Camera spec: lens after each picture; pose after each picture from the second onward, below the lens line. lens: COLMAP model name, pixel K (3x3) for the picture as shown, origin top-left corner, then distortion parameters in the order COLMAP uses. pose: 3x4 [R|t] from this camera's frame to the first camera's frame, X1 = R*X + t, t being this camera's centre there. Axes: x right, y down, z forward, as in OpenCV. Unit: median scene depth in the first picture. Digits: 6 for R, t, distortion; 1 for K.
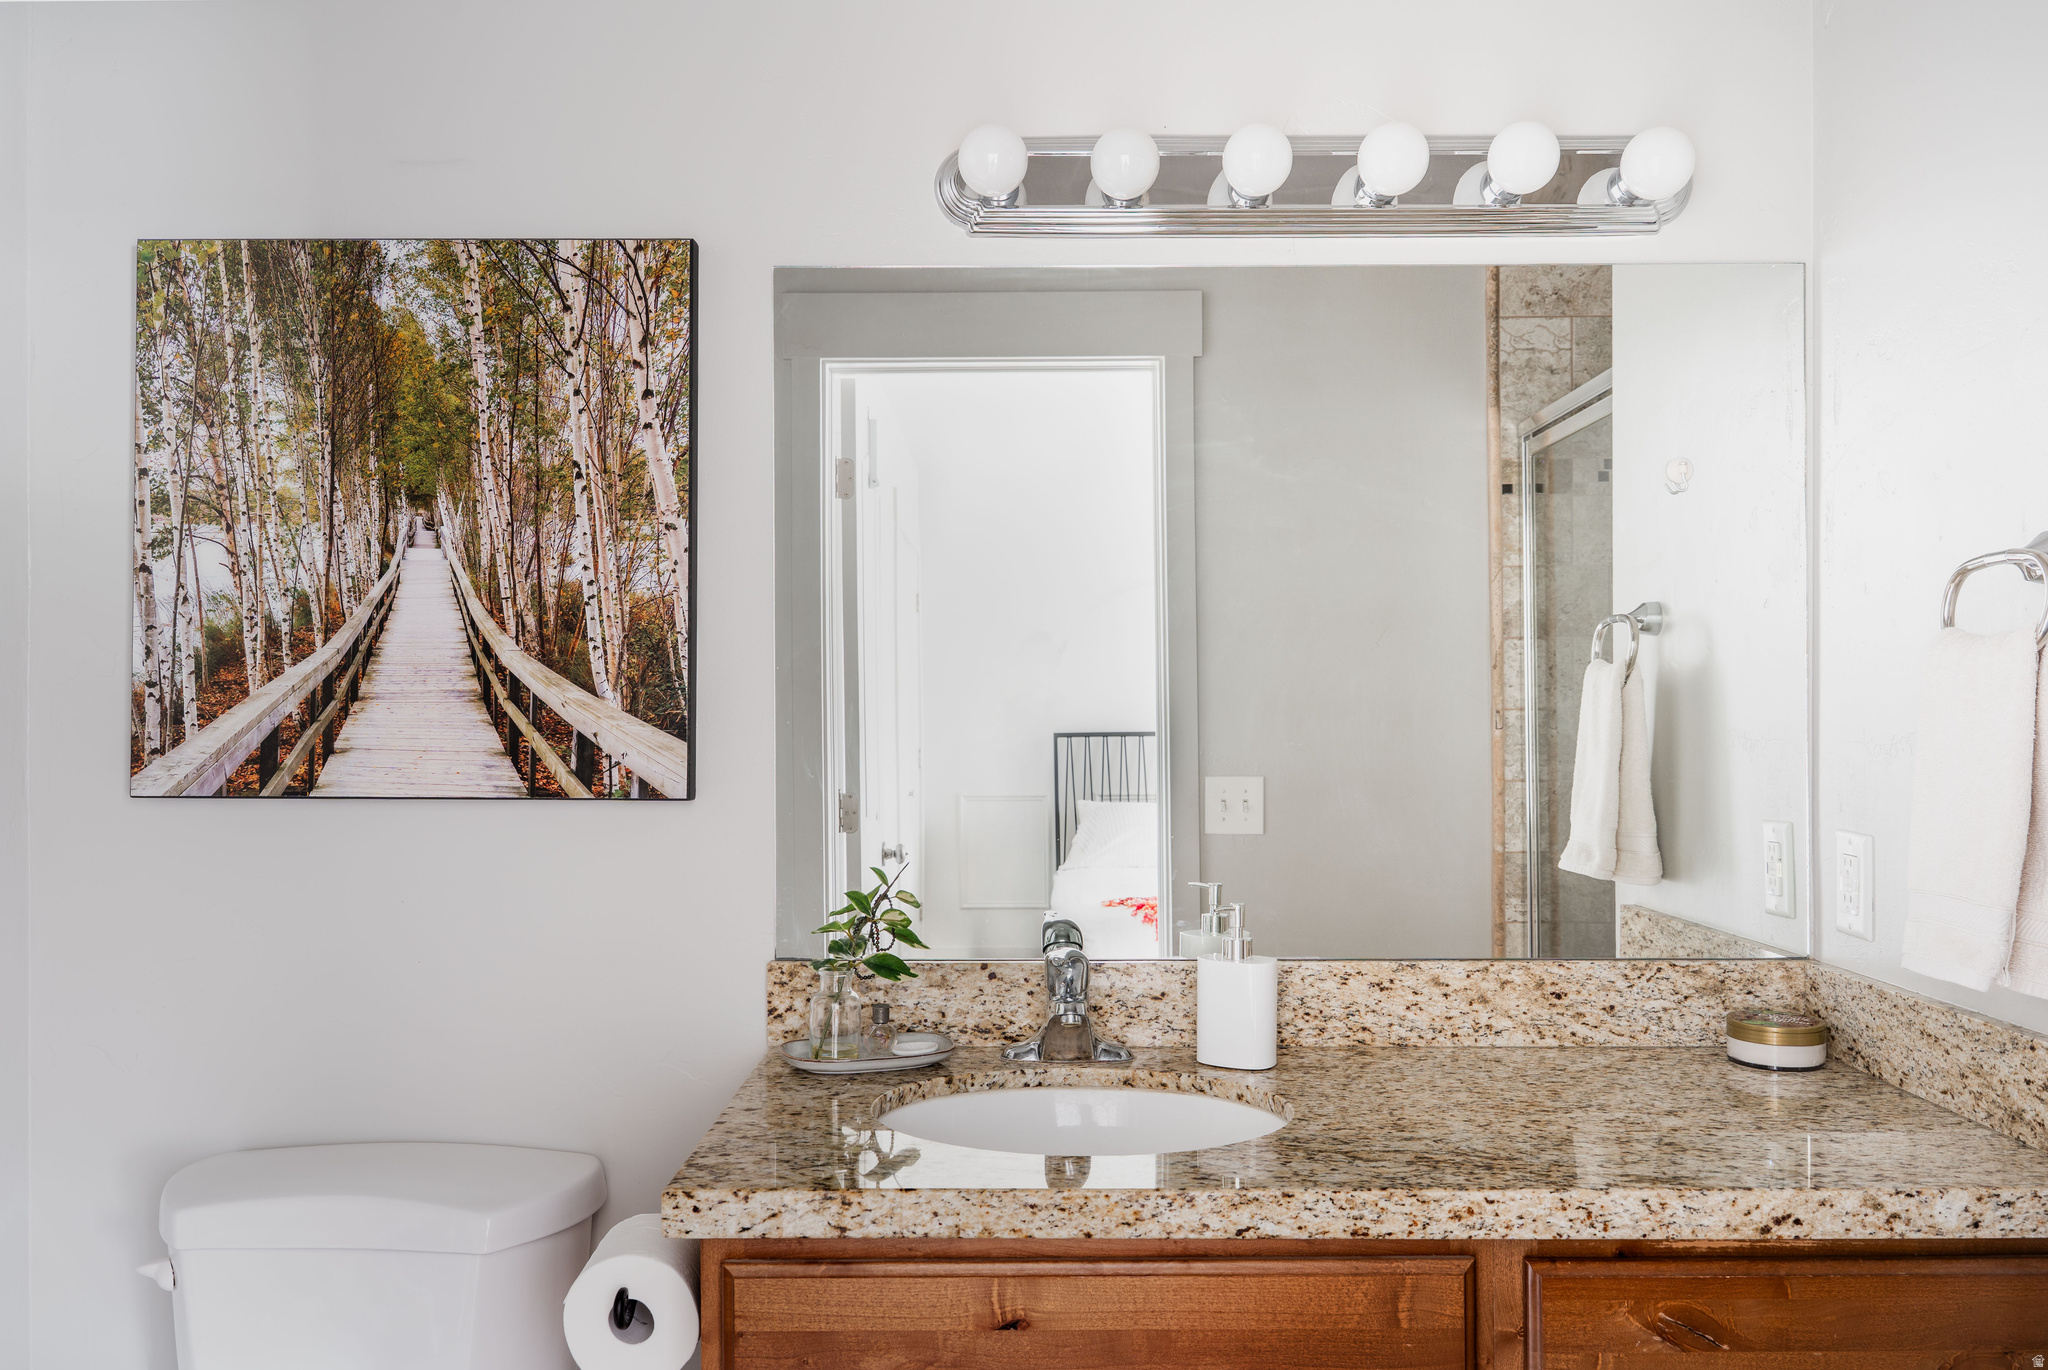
lens RADIAL K [[1602.2, 0, 1026.1], [0, 1602.2, 690.1], [0, 0, 1]] dist [0.001124, 0.000129]
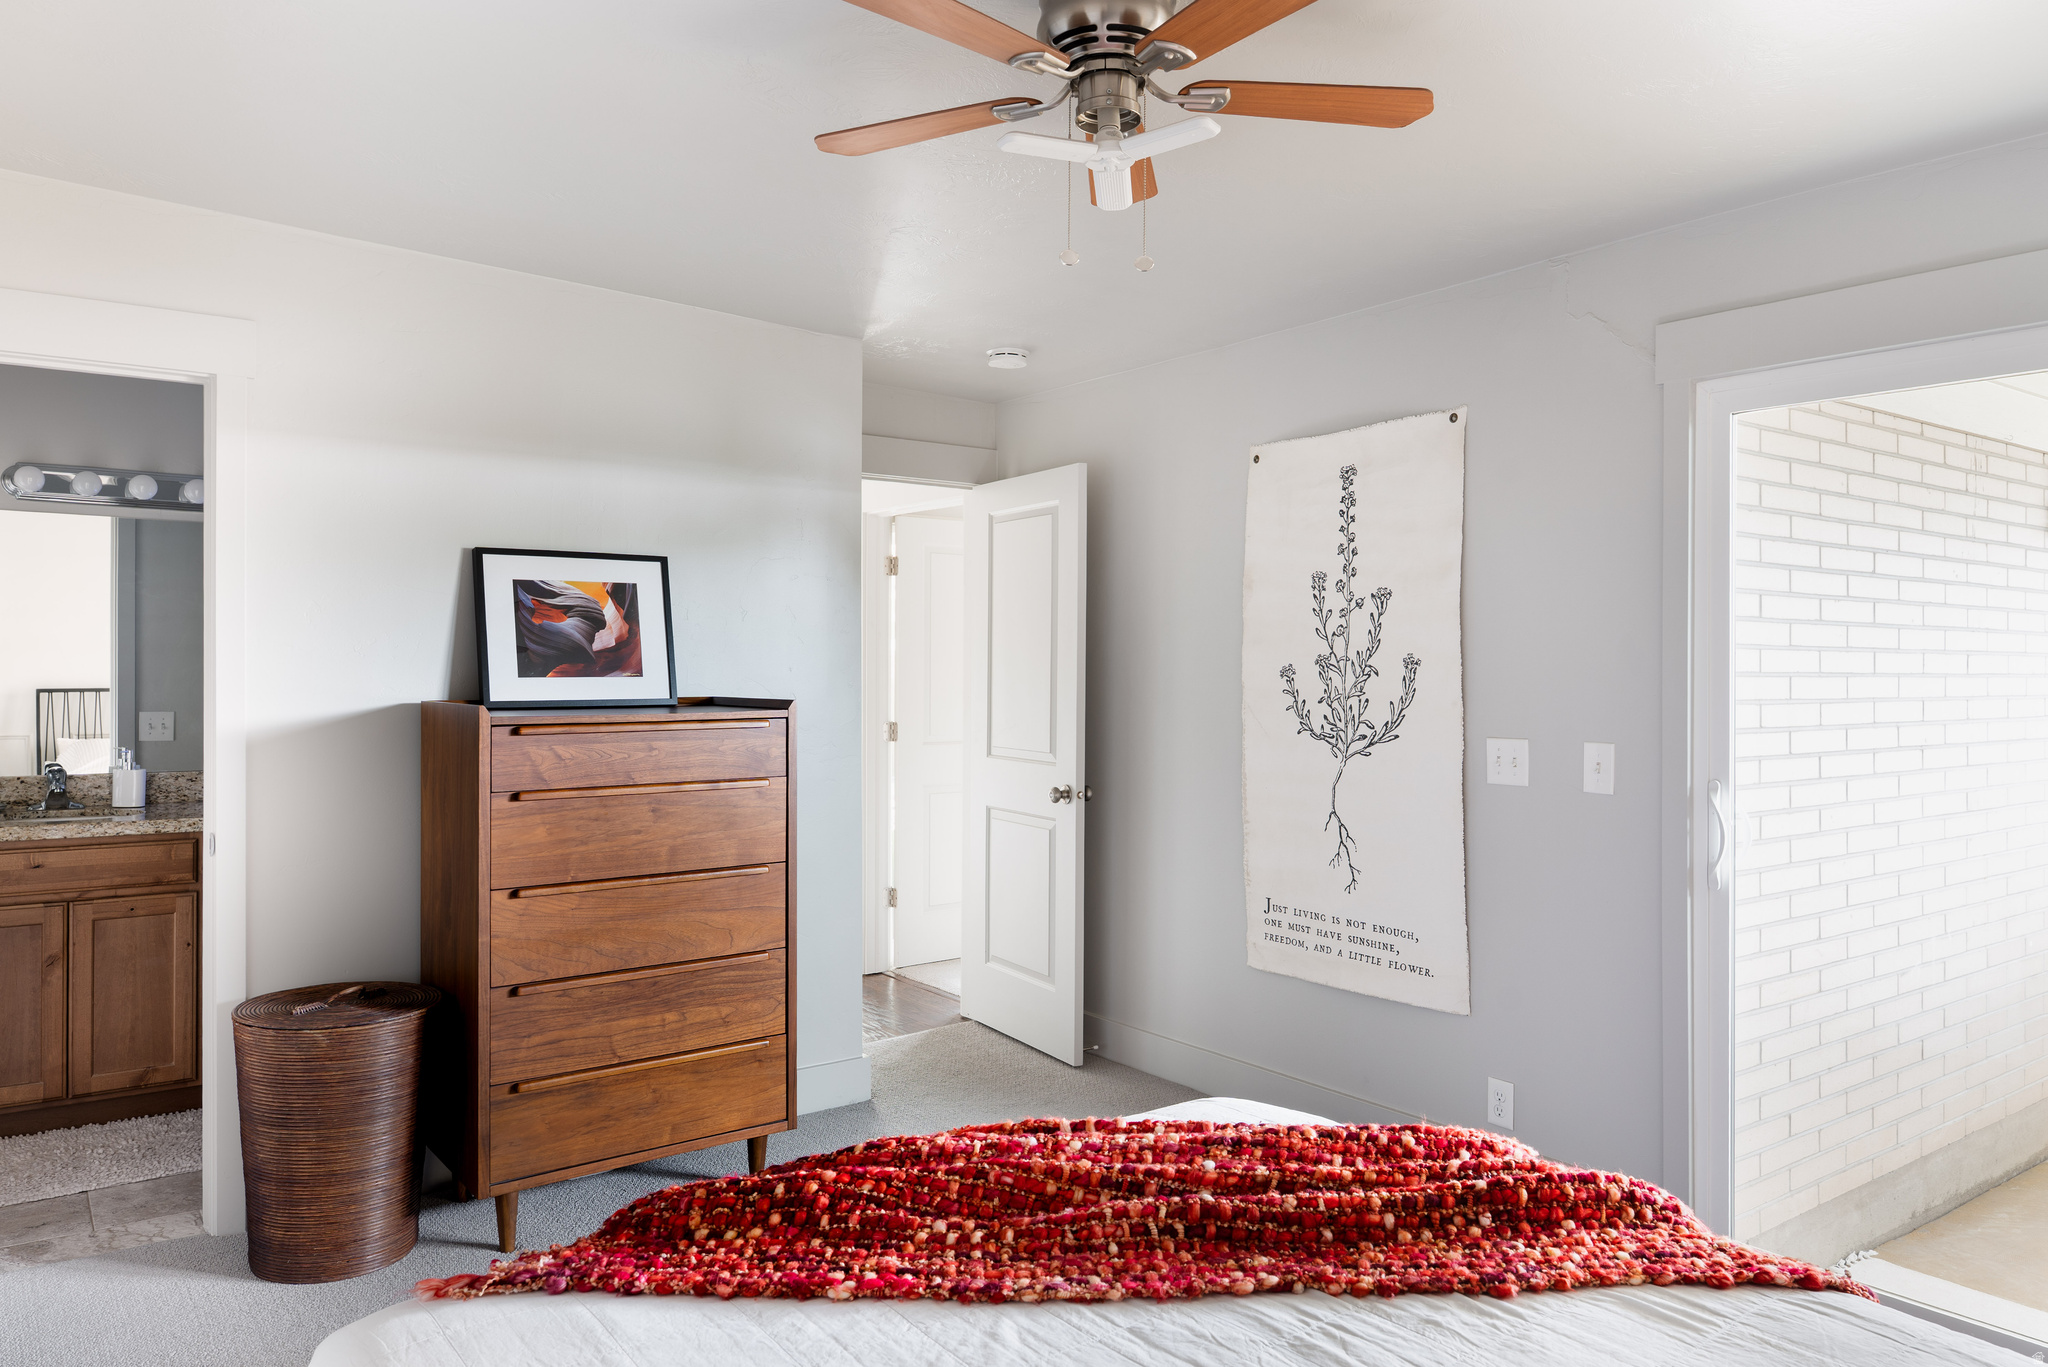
lens RADIAL K [[1372.5, 0, 1020.2], [0, 1372.5, 675.5], [0, 0, 1]] dist [-0.003967, -0.003705]
pose [[0.797963, 0.012981, 0.602567, -0.052989], [-0.021747, 0.999737, 0.007261, -0.036386], [-0.602314, -0.018898, 0.798035, -1.362929]]
